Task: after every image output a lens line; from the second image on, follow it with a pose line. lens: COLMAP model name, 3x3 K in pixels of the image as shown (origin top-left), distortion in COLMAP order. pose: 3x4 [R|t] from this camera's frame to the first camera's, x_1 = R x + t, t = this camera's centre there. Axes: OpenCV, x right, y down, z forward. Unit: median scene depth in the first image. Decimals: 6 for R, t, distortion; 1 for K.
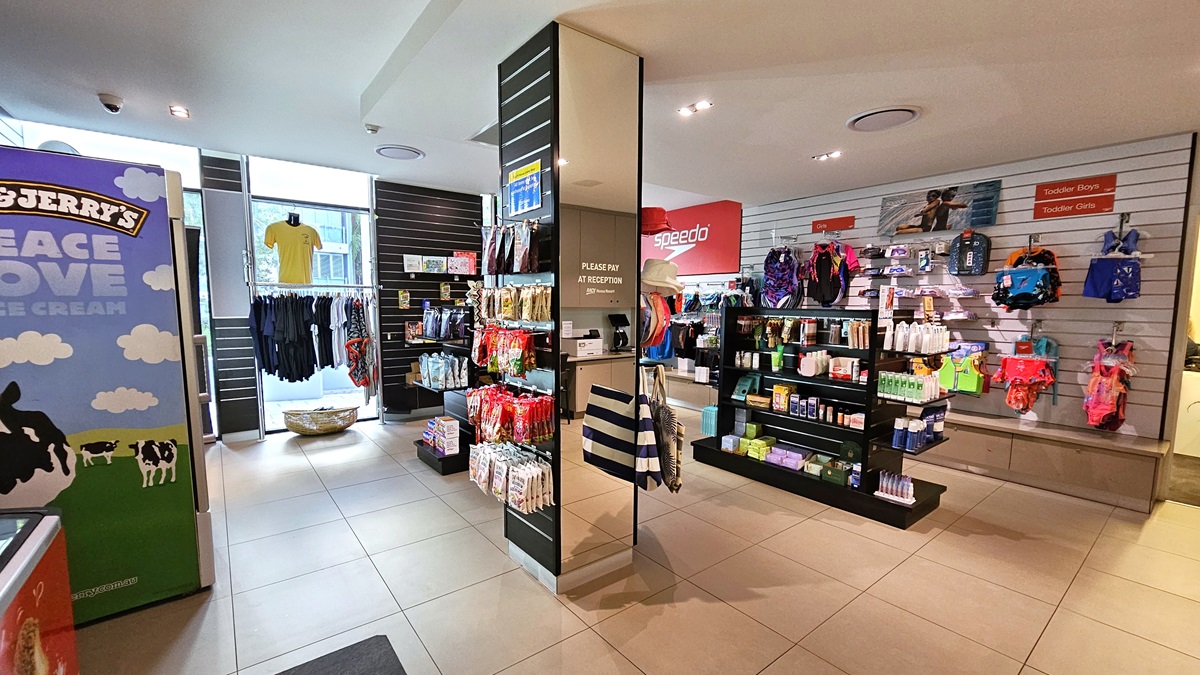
lens RADIAL K [[493.2, 0, 598.8], [0, 493.2, 350.5], [0, 0, 1]] dist [-0.001959, -0.000222]
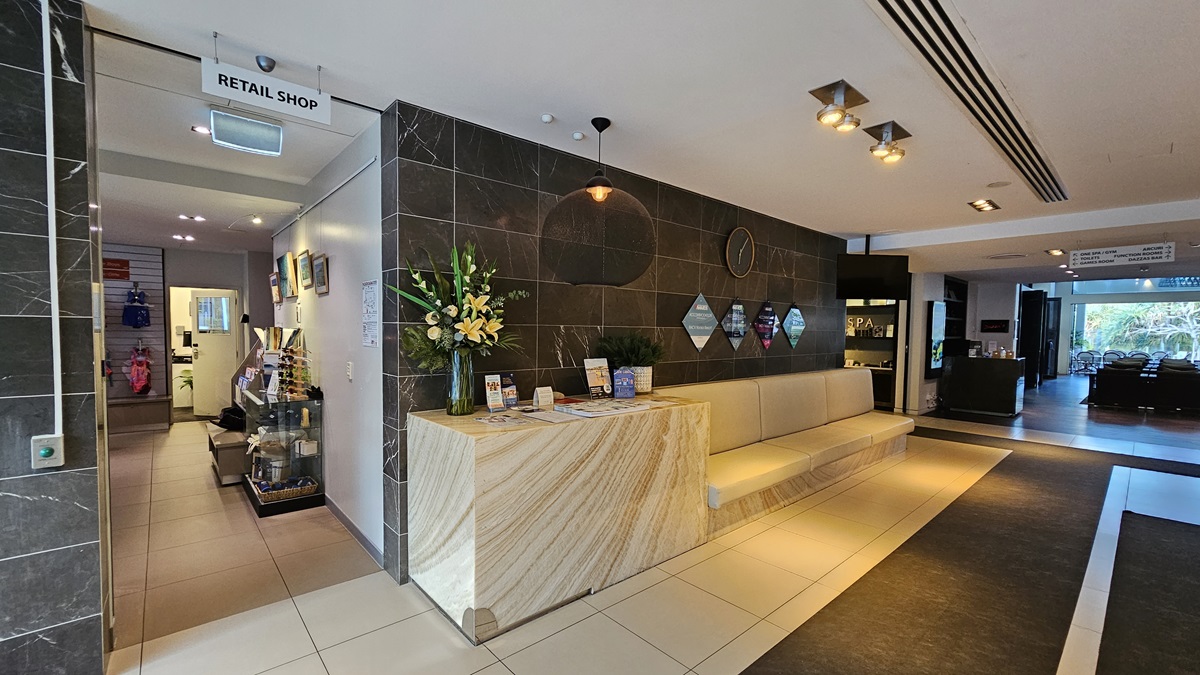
lens RADIAL K [[493.2, 0, 600.0], [0, 493.2, 347.4], [0, 0, 1]] dist [-0.001959, -0.000222]
pose [[-0.069522, -0.047761, 0.996436, -1.022269], [0.091915, 0.994298, 0.054072, 0.041146], [-0.993337, 0.095347, -0.064735, -0.679101]]
